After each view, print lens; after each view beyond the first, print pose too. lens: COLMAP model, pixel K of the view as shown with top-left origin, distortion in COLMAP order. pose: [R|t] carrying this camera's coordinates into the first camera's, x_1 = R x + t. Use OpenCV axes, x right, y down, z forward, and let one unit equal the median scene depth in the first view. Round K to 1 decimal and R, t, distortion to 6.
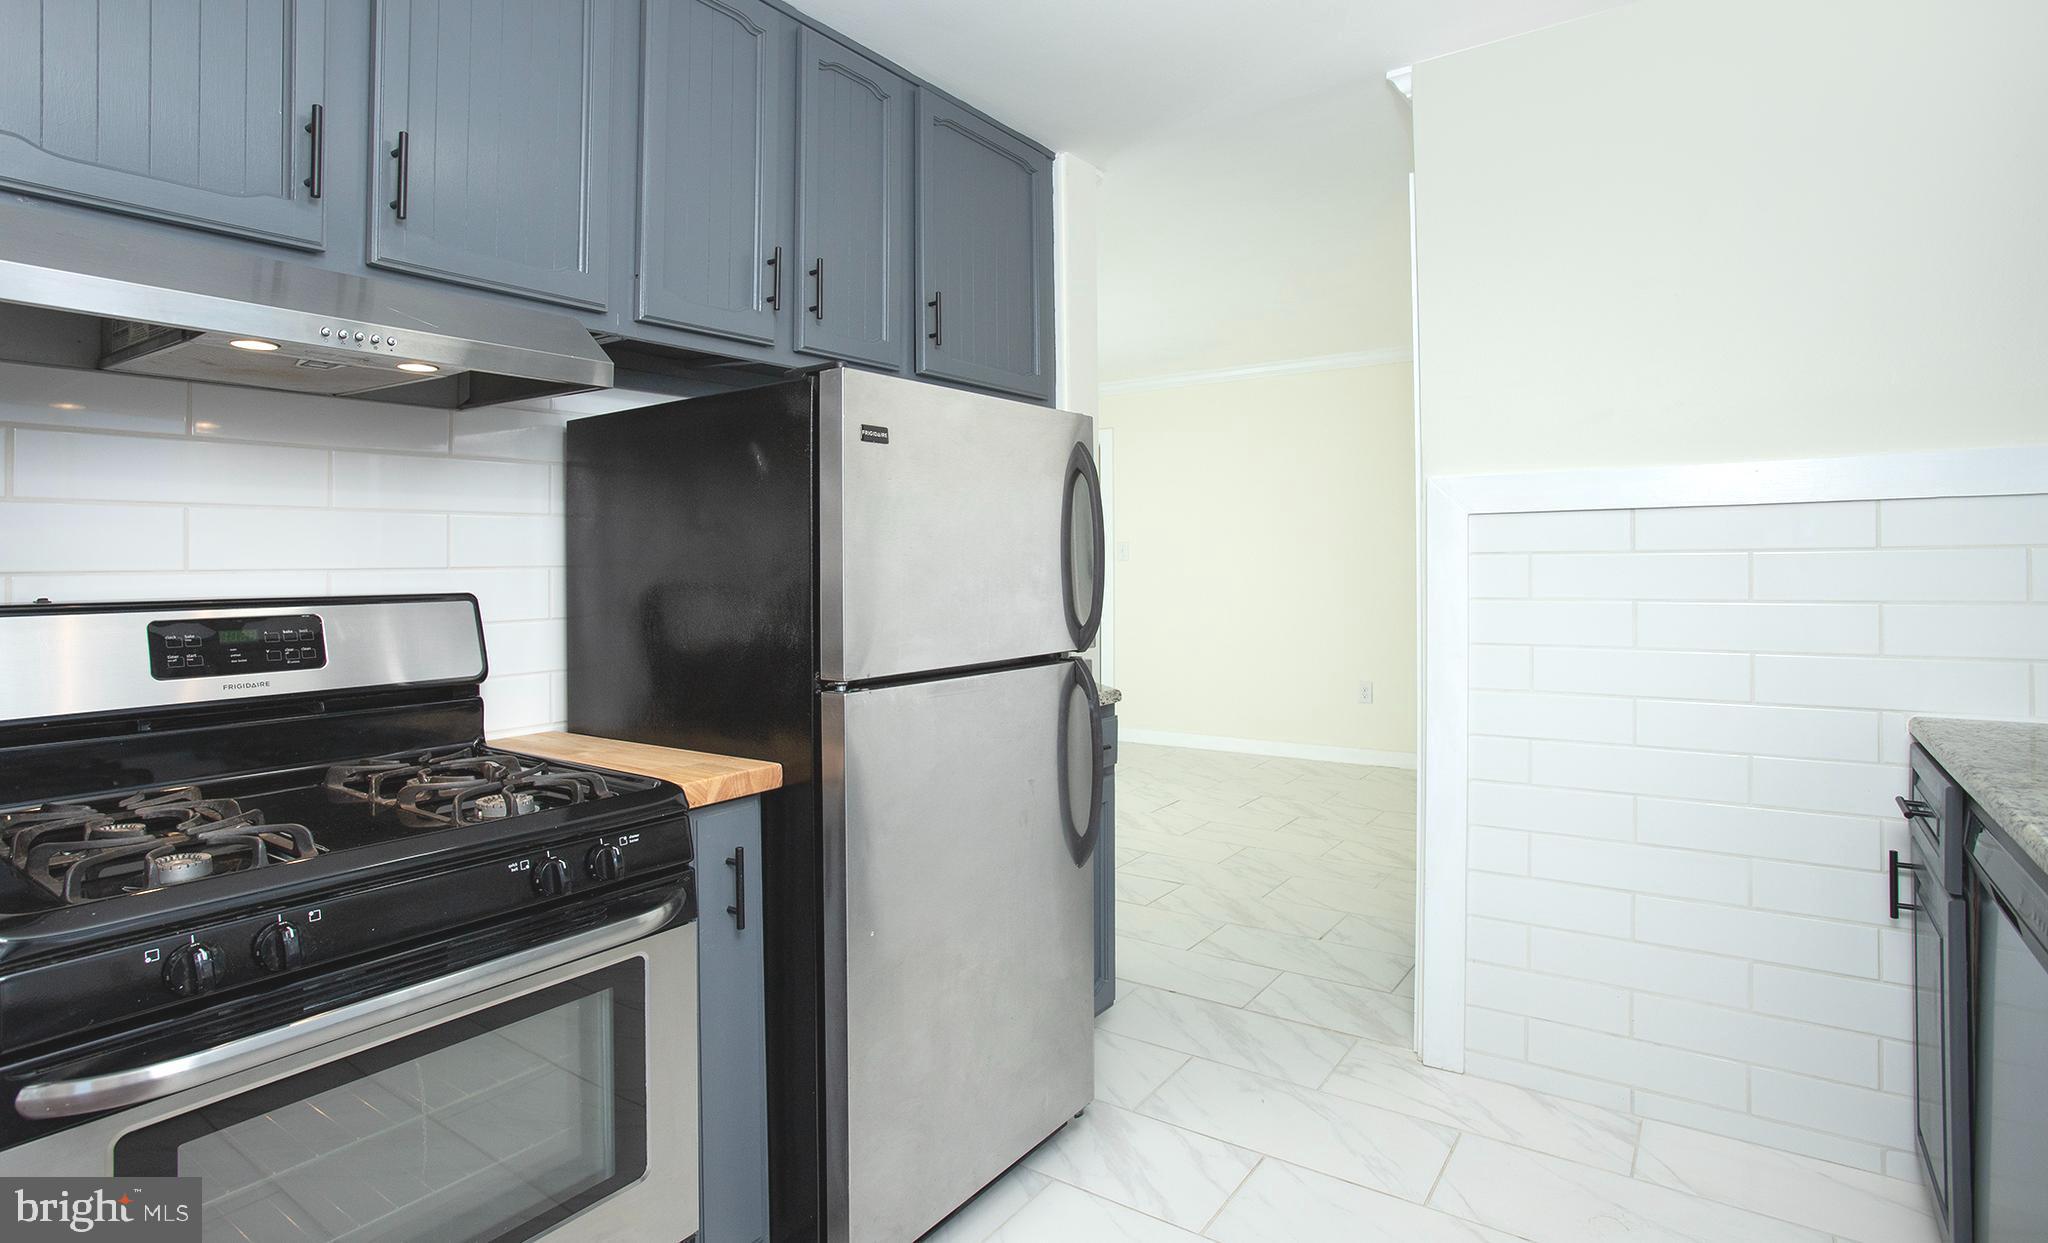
lens RADIAL K [[1061.6, 0, 1024.1], [0, 1061.6, 579.8], [0, 0, 1]] dist [-0.000873, 0.000045]
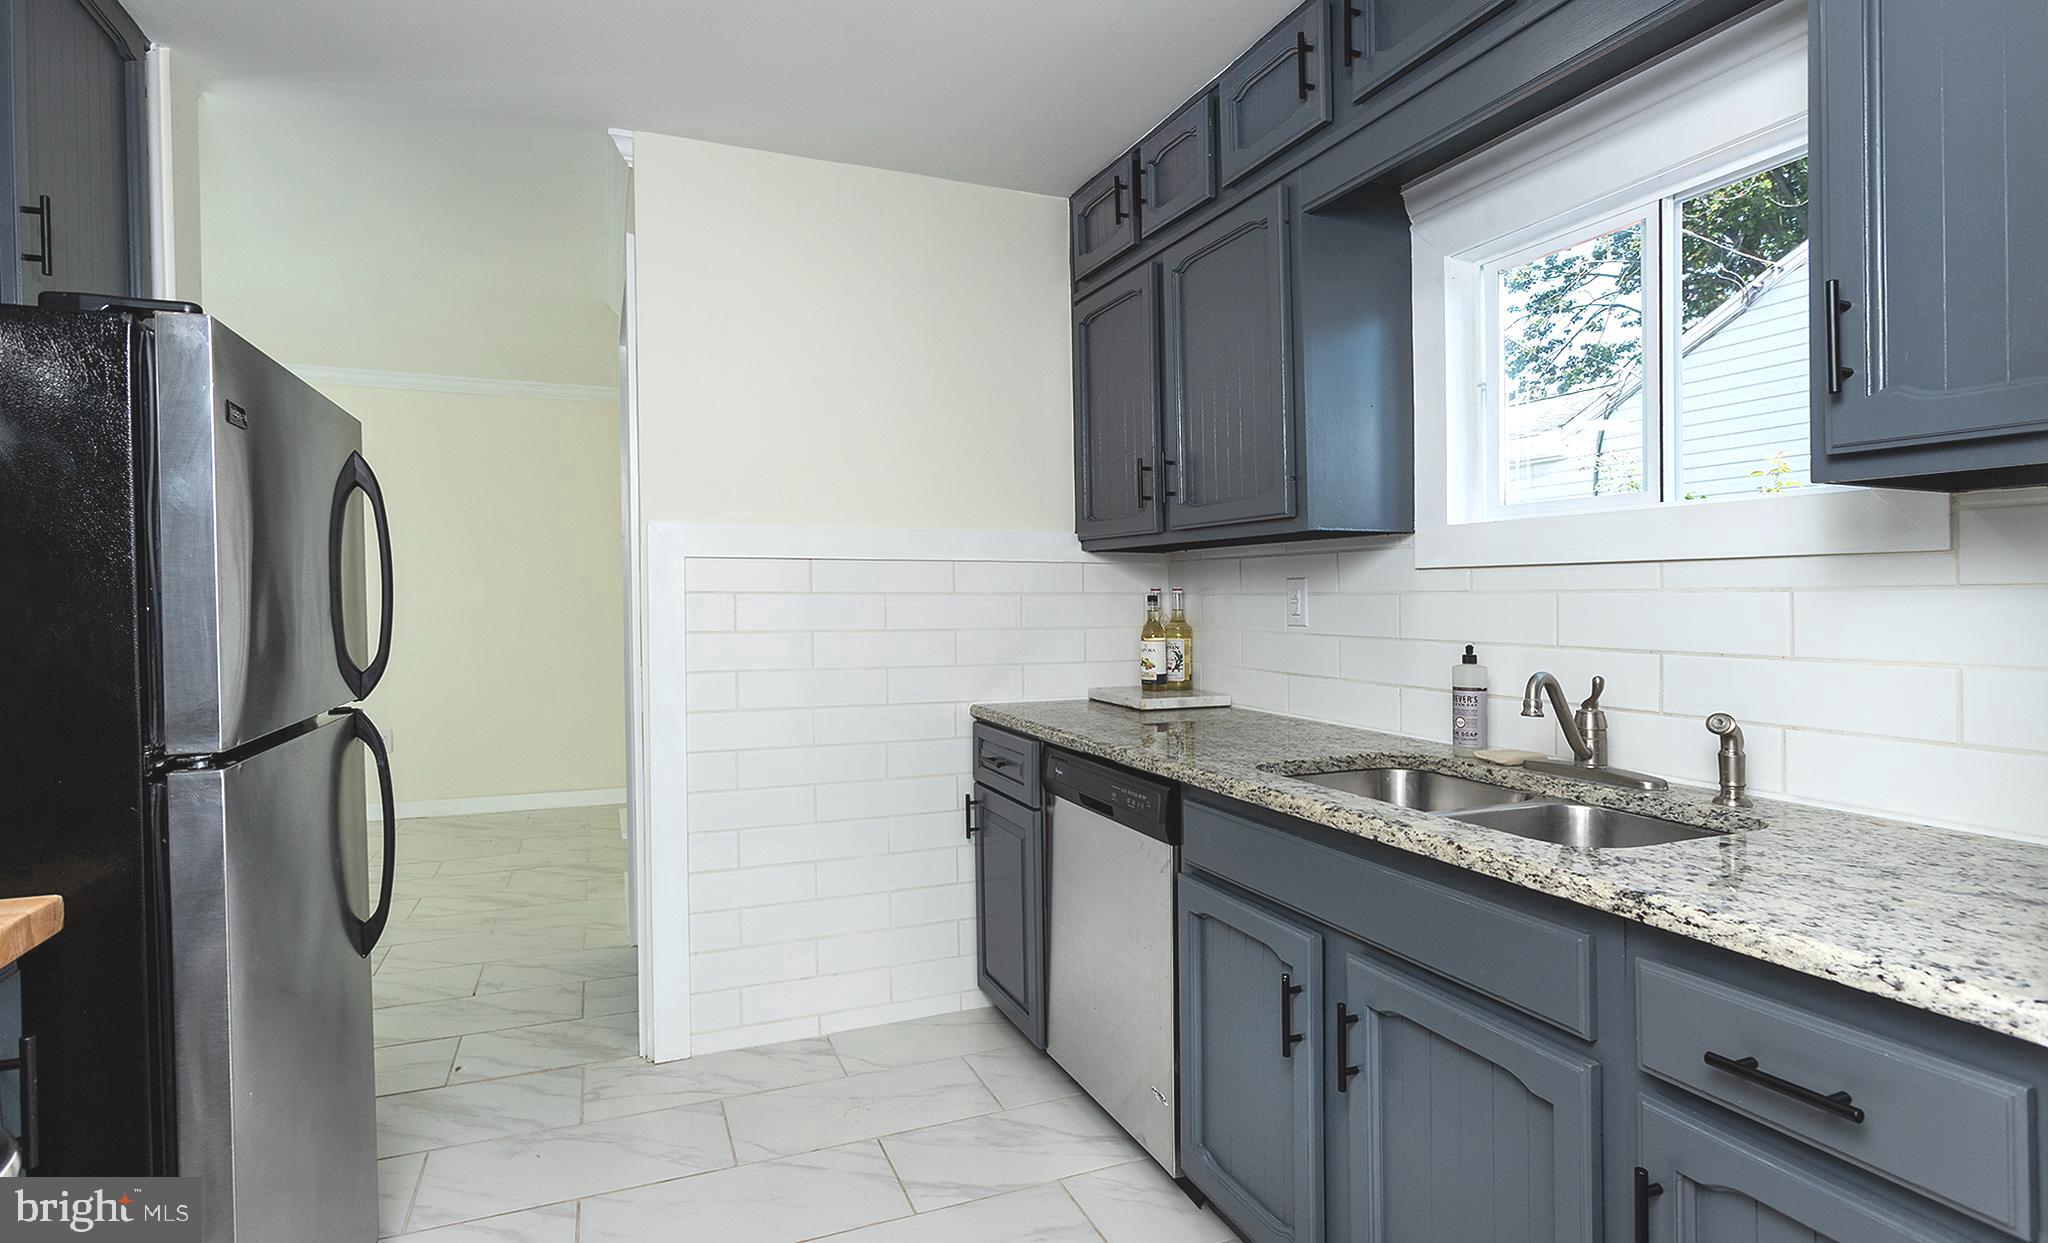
lens RADIAL K [[1026.5, 0, 1024.0], [0, 1026.5, 621.5], [0, 0, 1]] dist [-0.000047, 0.000258]
pose [[0.537434, -0.003583, 0.843298, -0.309848], [0.003499, 0.999992, 0.002019, 0.005859], [-0.843299, 0.001866, 0.537442, 0.123277]]
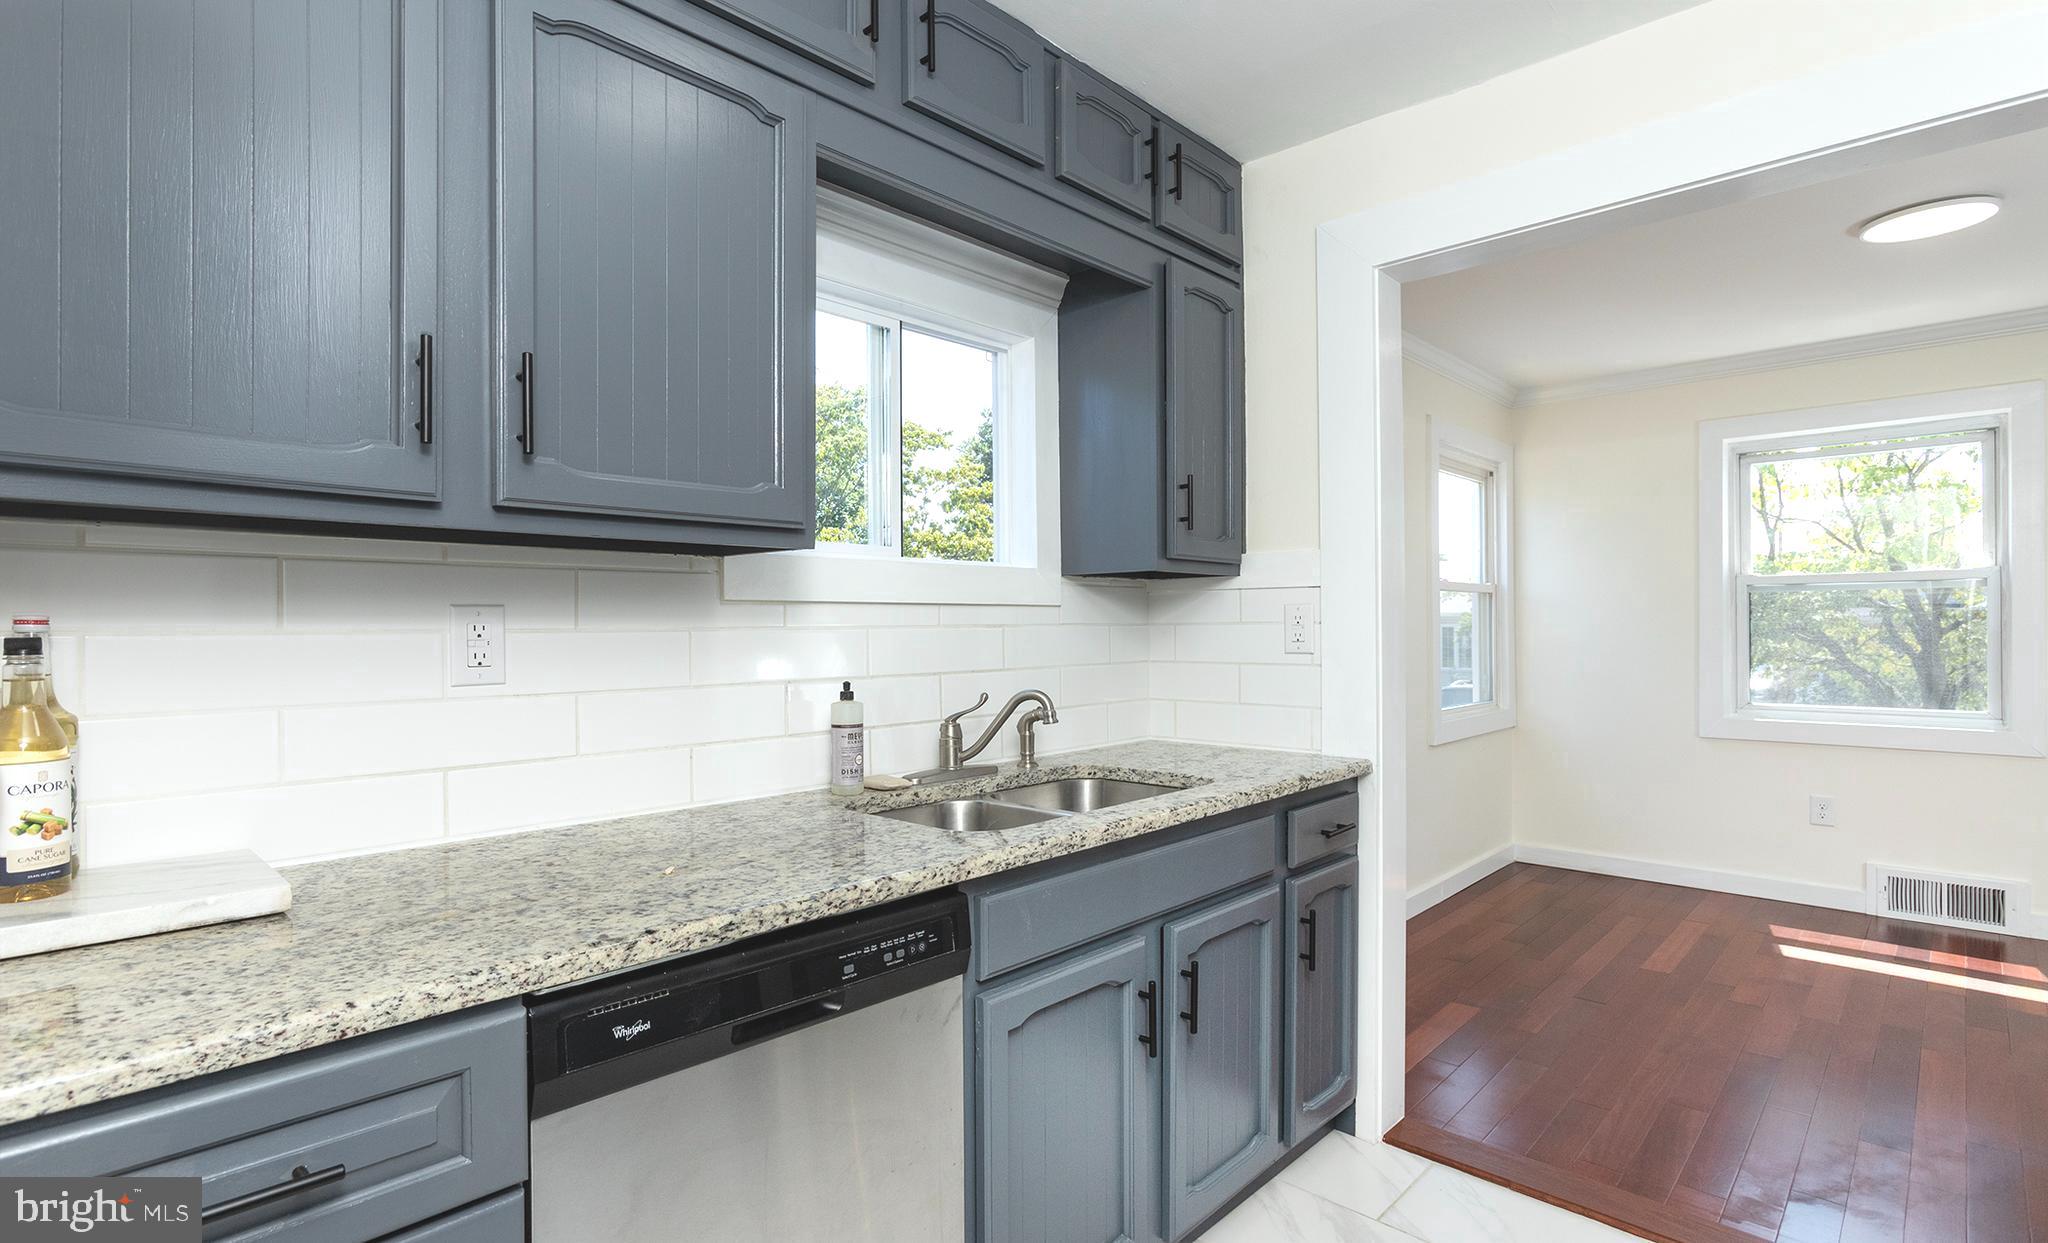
lens RADIAL K [[1026.5, 0, 1024.0], [0, 1026.5, 621.5], [0, 0, 1]] dist [-0.000047, 0.000258]
pose [[-0.990594, 0.026626, 0.134221, 0.358905], [0.027134, 0.999630, 0.001952, -0.018705], [-0.134120, 0.005576, -0.990949, 1.098419]]
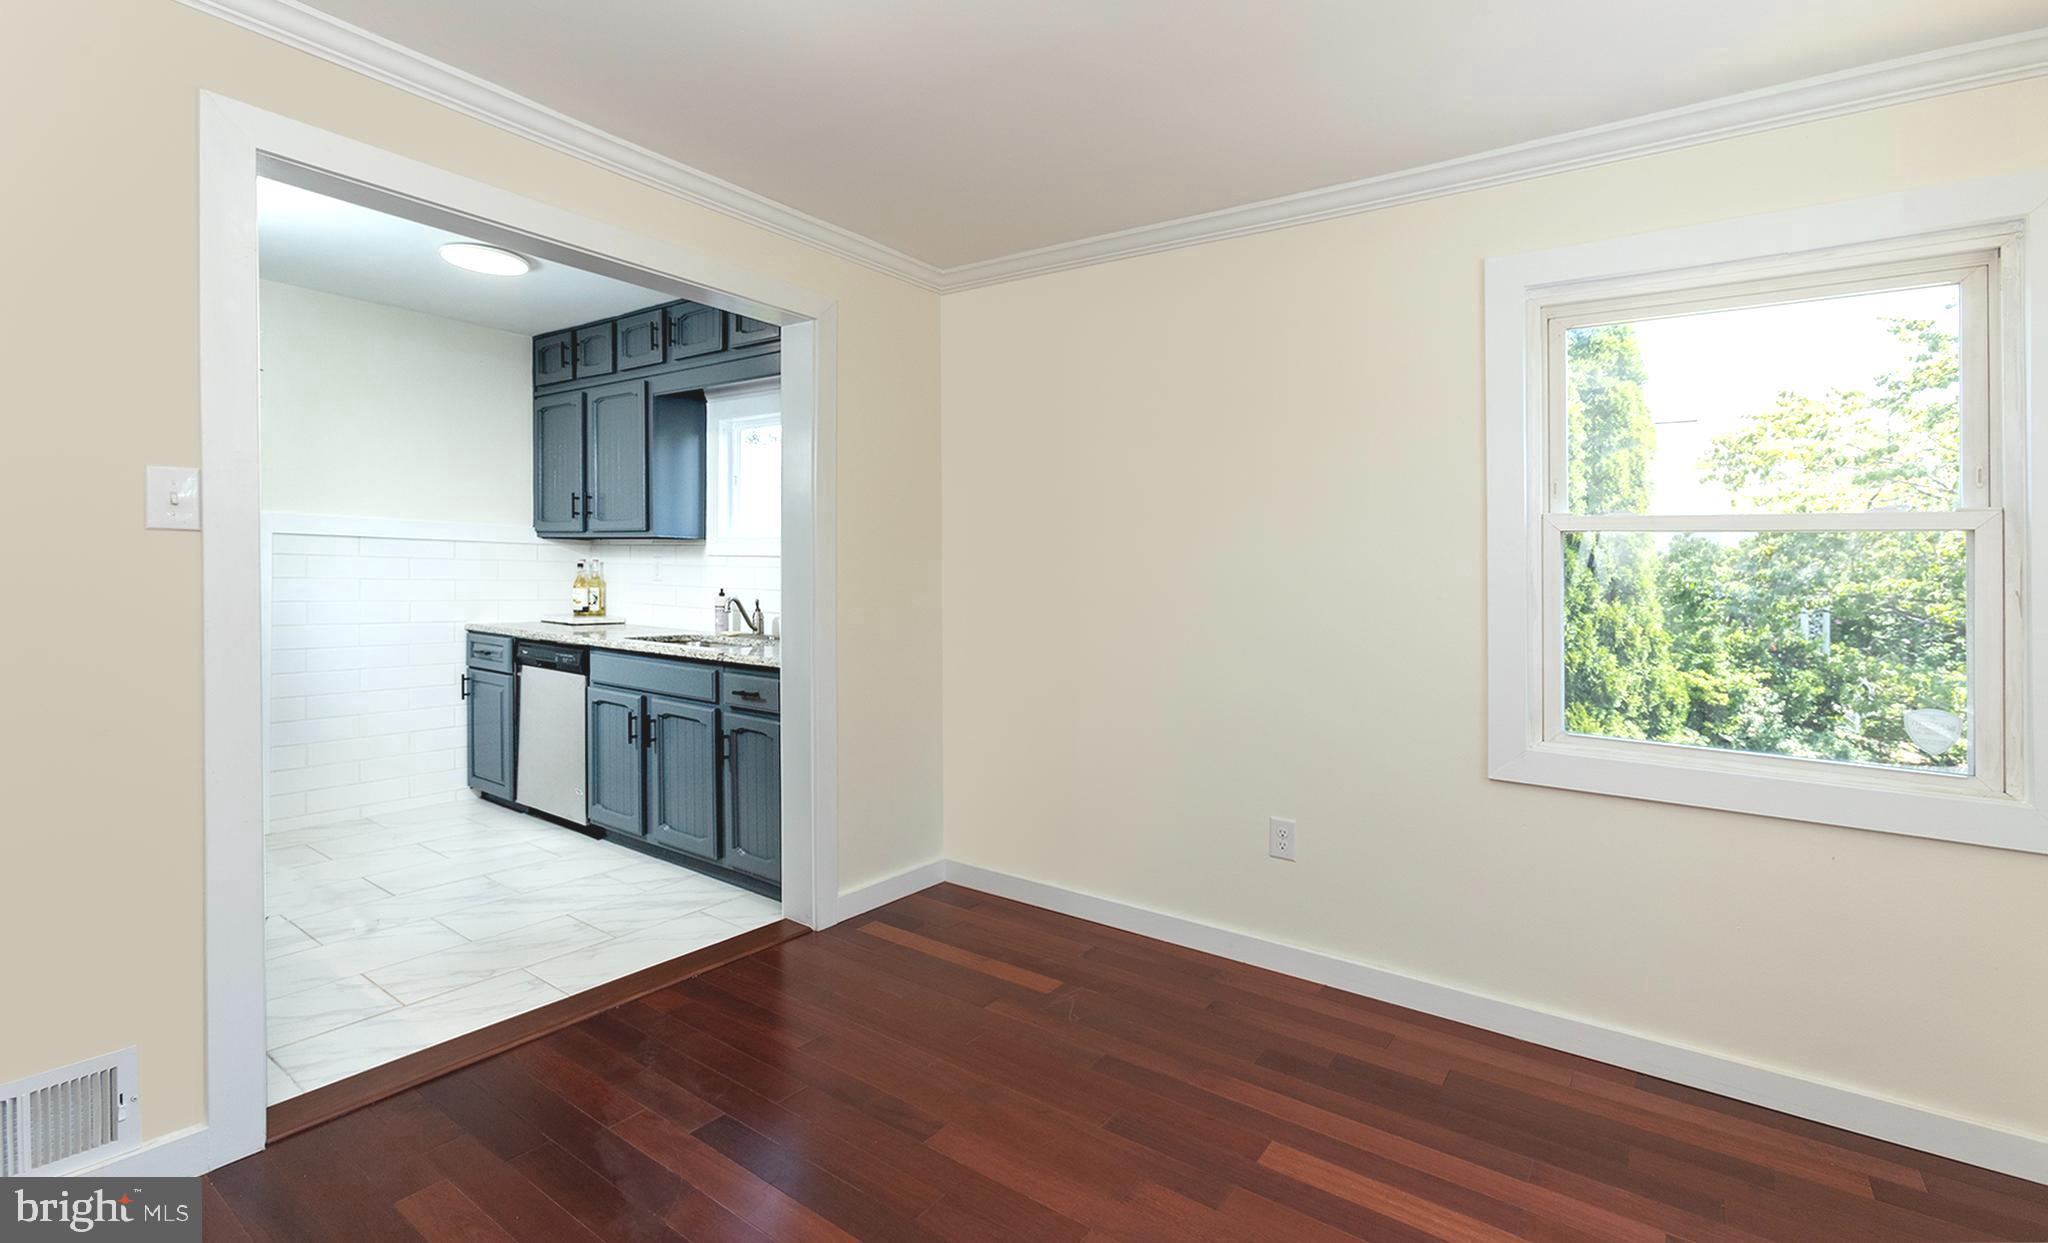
lens RADIAL K [[912.2, 0, 1020.9], [0, 912.2, 591.1], [0, 0, 1]] dist [-0.015669, 0.000001]
pose [[0.003077, -0.001559, 0.999994, -1.214117], [-0.010771, 0.999941, 0.001592, 0.025445], [-0.999937, -0.010776, 0.003060, -0.336380]]
